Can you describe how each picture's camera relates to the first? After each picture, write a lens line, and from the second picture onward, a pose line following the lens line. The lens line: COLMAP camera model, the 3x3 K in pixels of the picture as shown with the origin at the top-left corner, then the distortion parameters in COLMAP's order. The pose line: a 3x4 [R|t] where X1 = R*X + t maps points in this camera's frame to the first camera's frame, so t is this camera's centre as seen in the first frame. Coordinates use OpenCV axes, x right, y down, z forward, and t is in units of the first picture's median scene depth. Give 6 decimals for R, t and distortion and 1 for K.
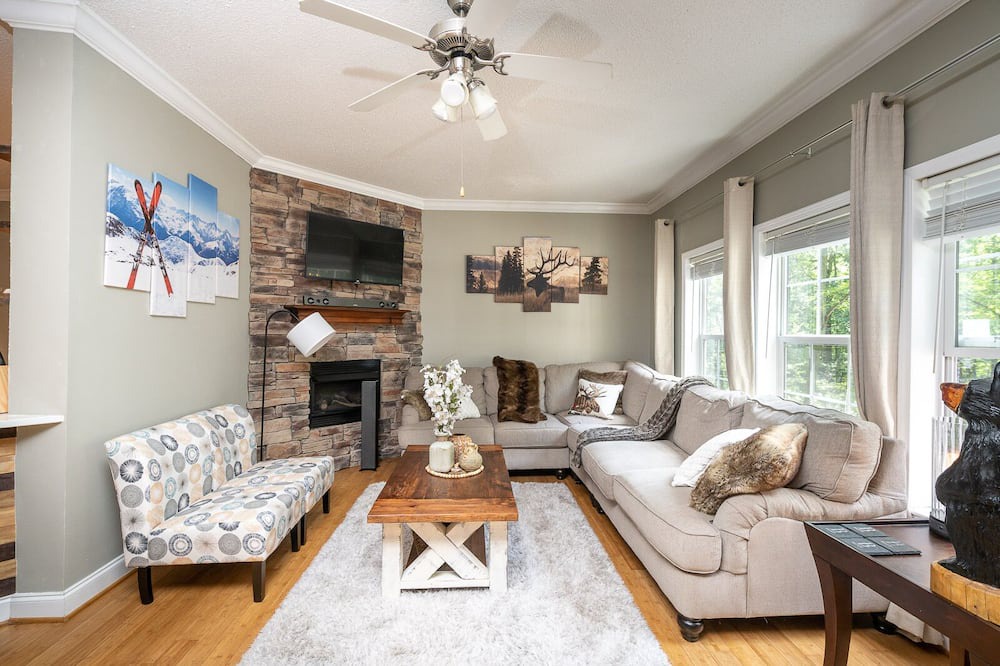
lens RADIAL K [[452.7, 0, 495.3], [0, 452.7, 325.3], [0, 0, 1]] dist [-0.001128, 0.000609]
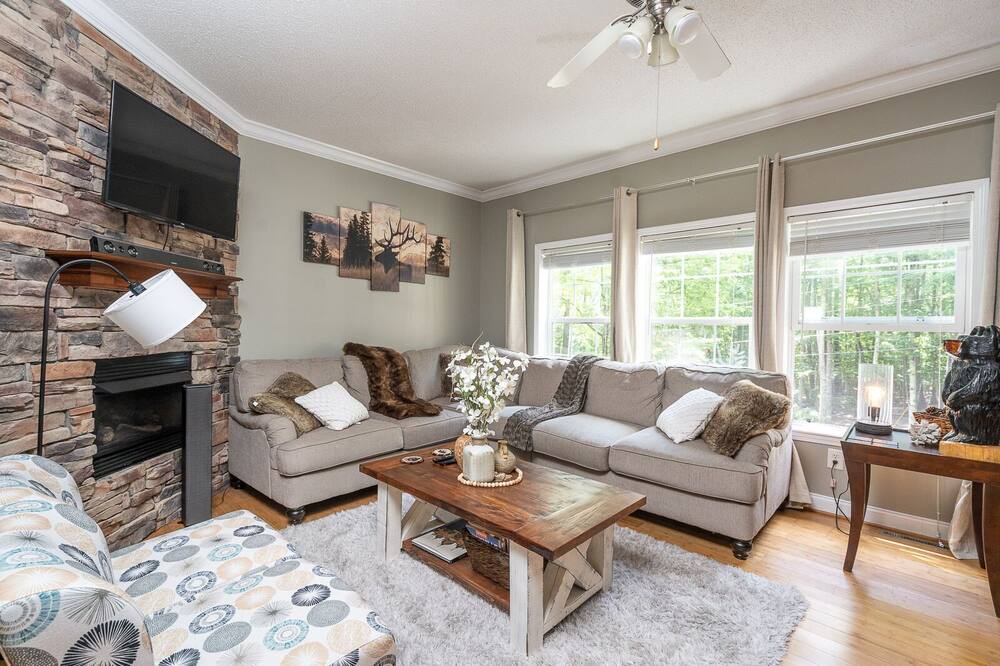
lens RADIAL K [[452.7, 0, 495.3], [0, 452.7, 325.3], [0, 0, 1]] dist [-0.001128, 0.000609]
pose [[0.729562, 0.001259, 0.683914, -0.349544], [-0.017081, 0.999720, 0.016381, 0.018694], [-0.683701, -0.023633, 0.729379, 0.221435]]
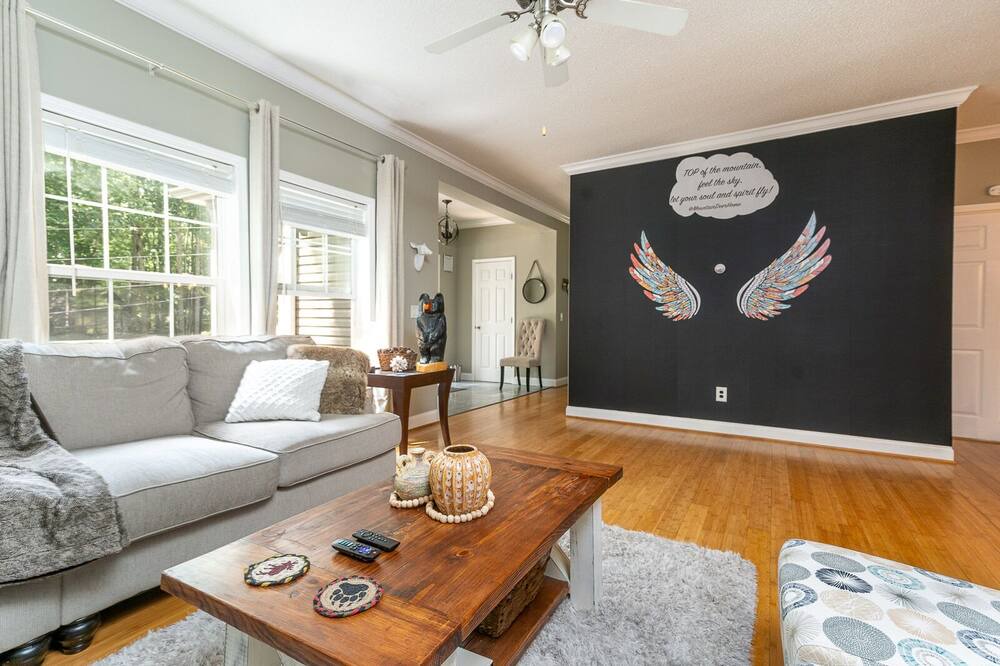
lens RADIAL K [[452.7, 0, 495.3], [0, 452.7, 325.3], [0, 0, 1]] dist [-0.001128, 0.000609]
pose [[-0.833088, -0.016351, 0.552899, -0.225530], [-0.016407, 0.999854, 0.004848, 0.063693], [-0.552898, -0.005032, -0.833234, 0.756371]]
